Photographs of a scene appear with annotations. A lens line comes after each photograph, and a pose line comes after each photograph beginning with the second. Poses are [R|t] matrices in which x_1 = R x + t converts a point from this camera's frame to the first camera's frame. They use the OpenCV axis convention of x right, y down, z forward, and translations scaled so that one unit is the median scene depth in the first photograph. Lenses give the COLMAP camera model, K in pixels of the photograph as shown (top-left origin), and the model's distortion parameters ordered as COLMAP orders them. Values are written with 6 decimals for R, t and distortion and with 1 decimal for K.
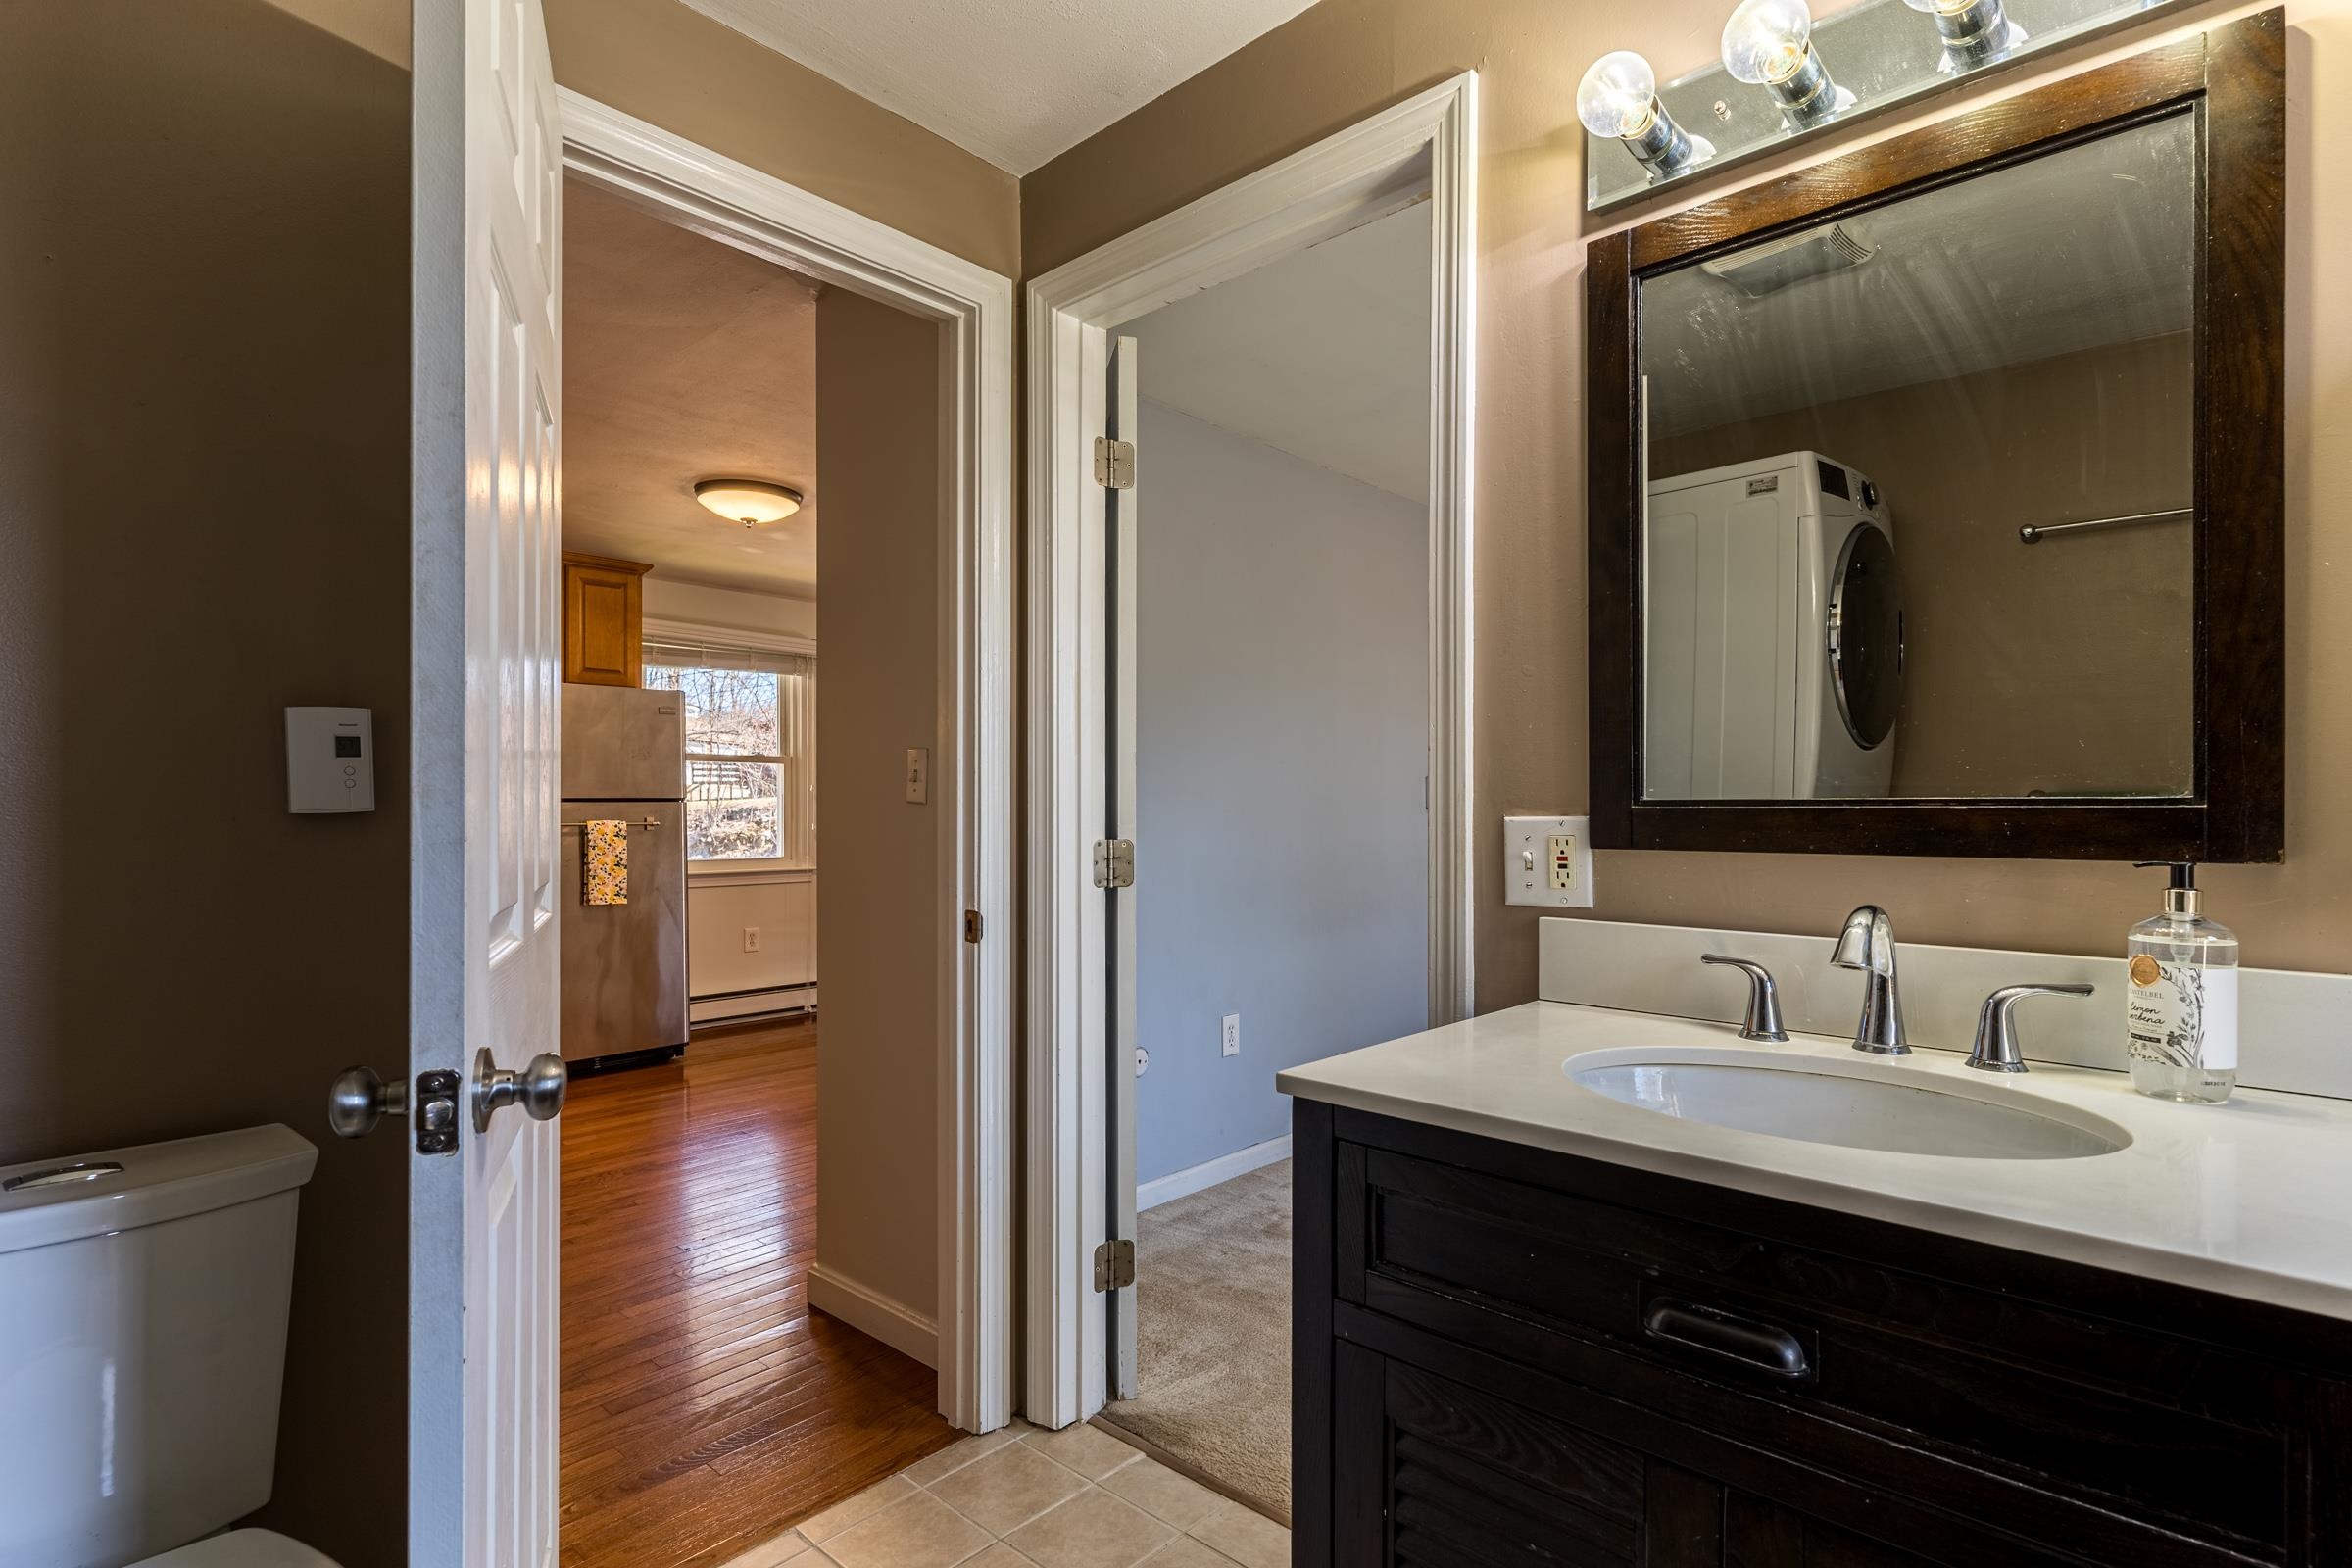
lens RADIAL K [[1126.1, 0, 1156.4], [0, 1126.1, 799.9], [0, 0, 1]] dist [0.005827, -0.003299]
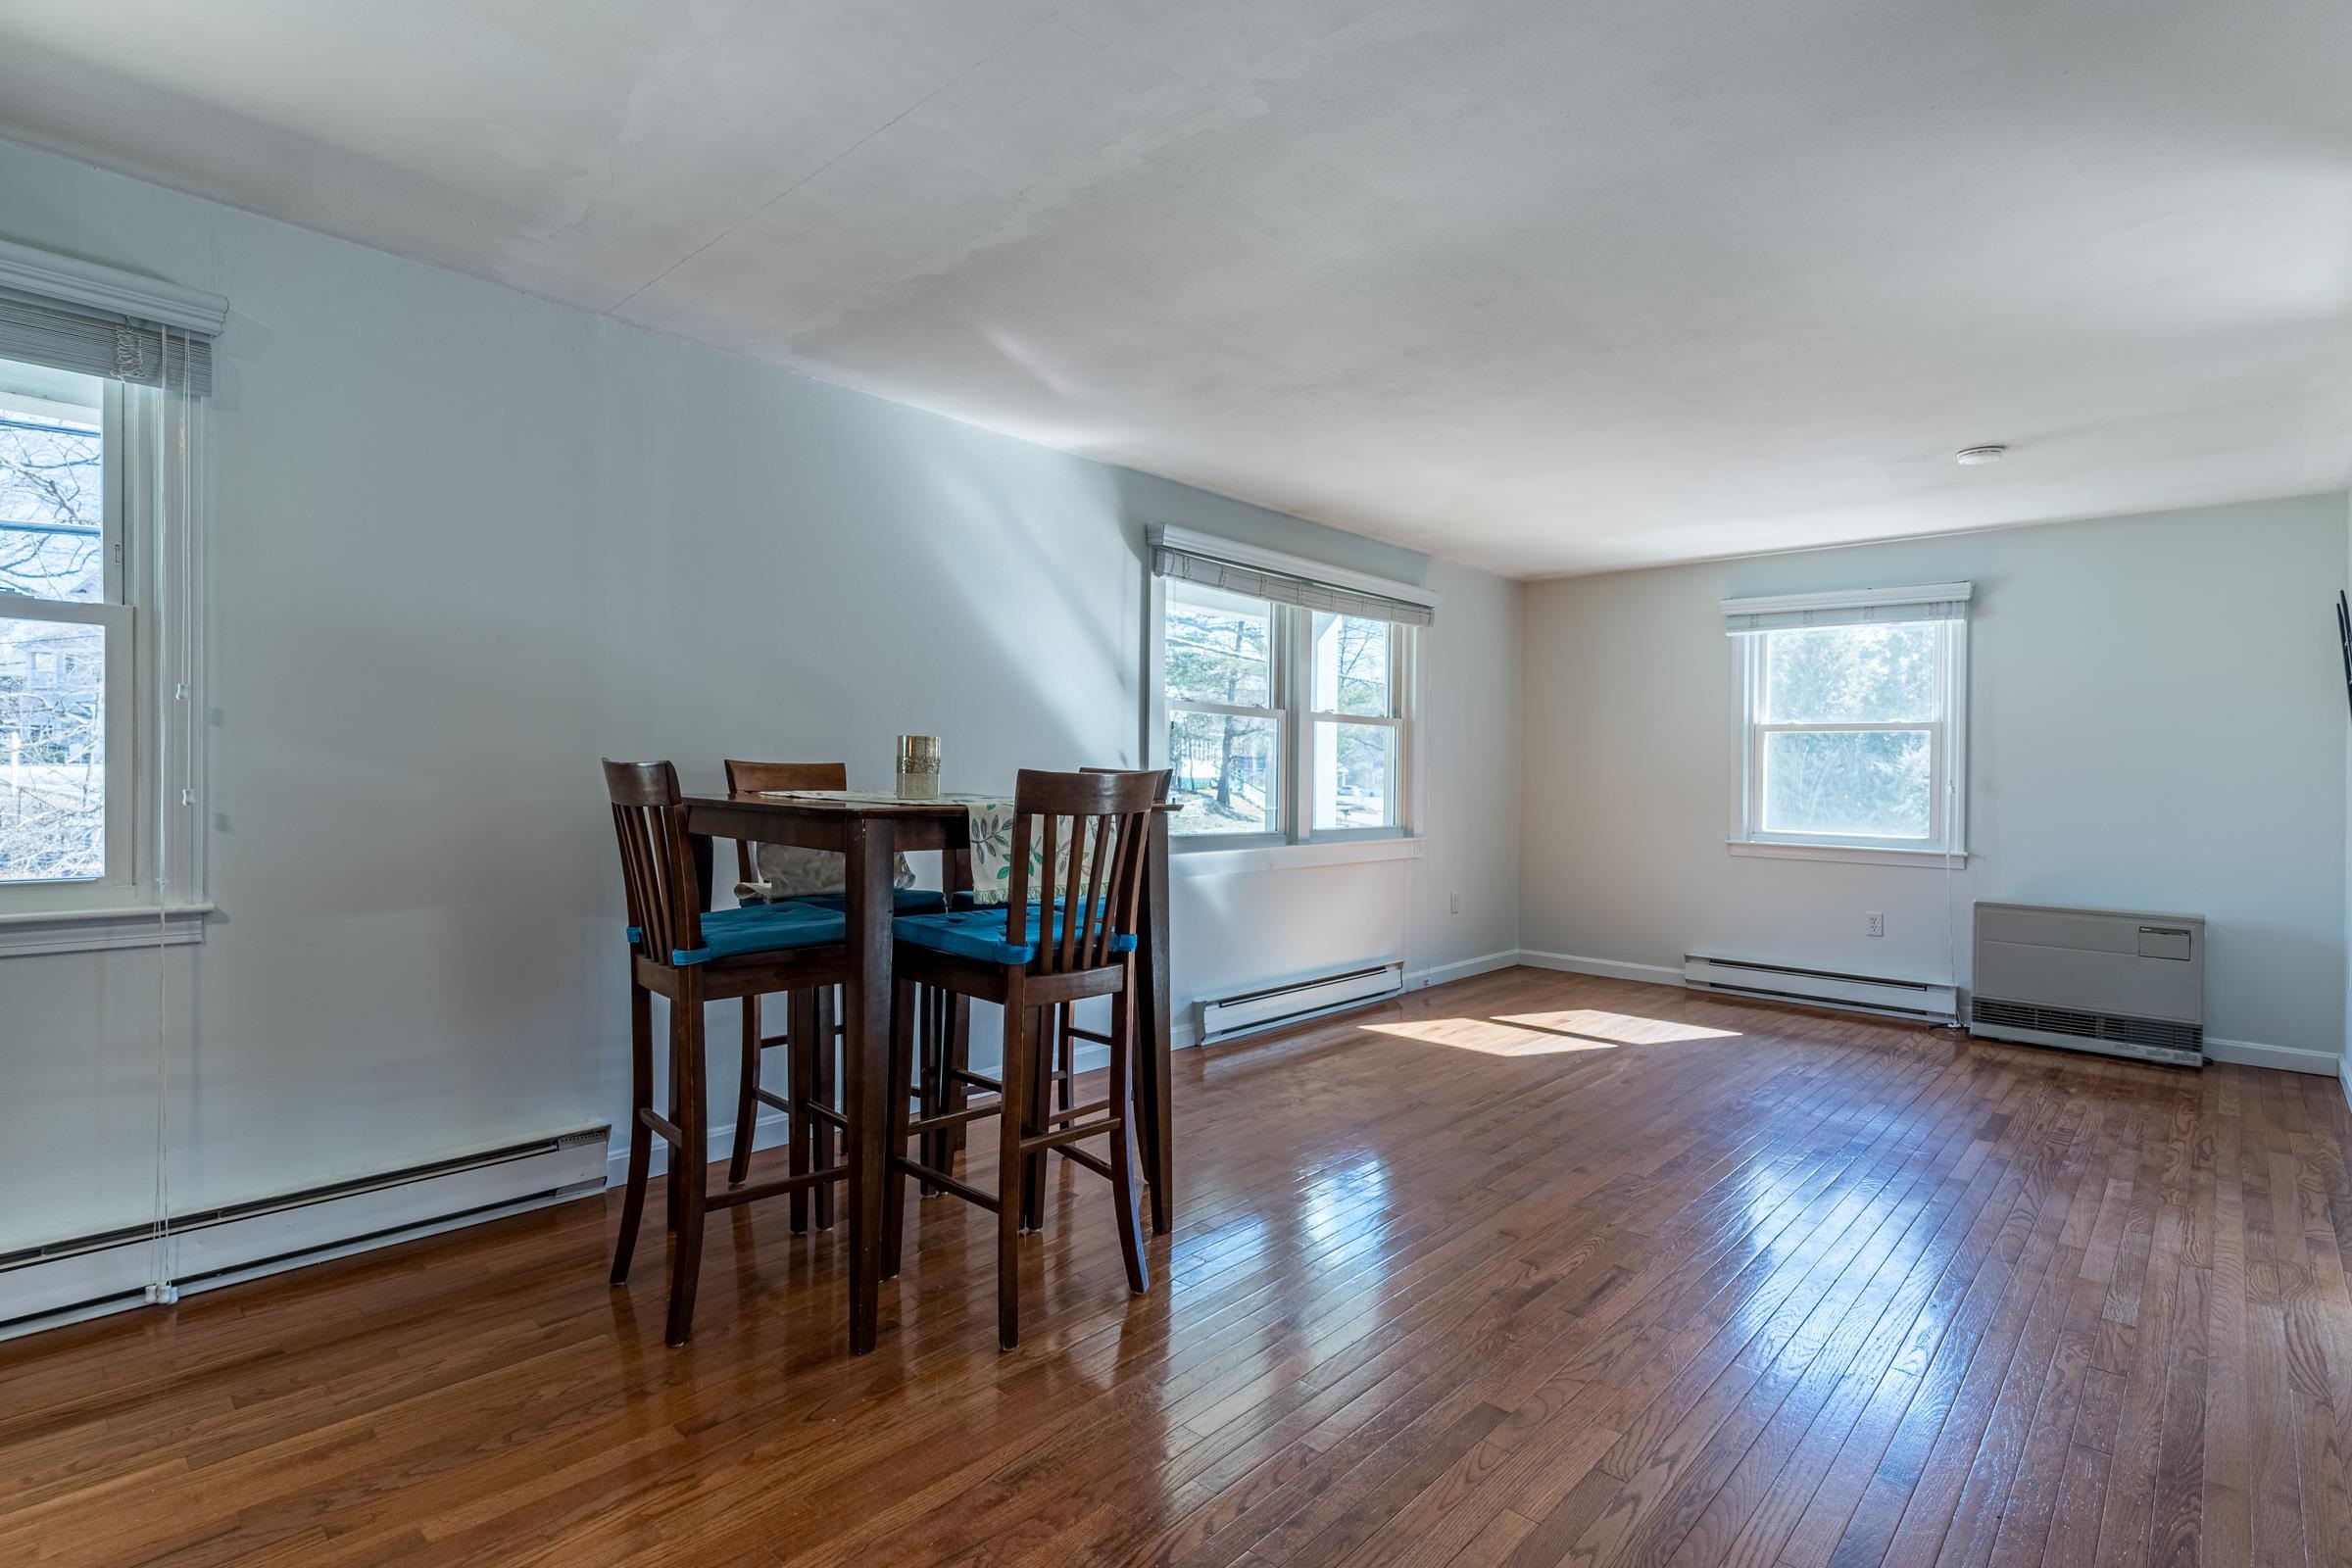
lens RADIAL K [[1126.1, 0, 1192.2], [0, 1126.1, 770.8], [0, 0, 1]] dist [0.005827, -0.003299]
pose [[0.999844, 0.016435, -0.006422, 0.031247], [-0.016390, 0.999842, 0.006926, 0.009478], [0.006535, -0.006820, 0.999955, 0.798977]]
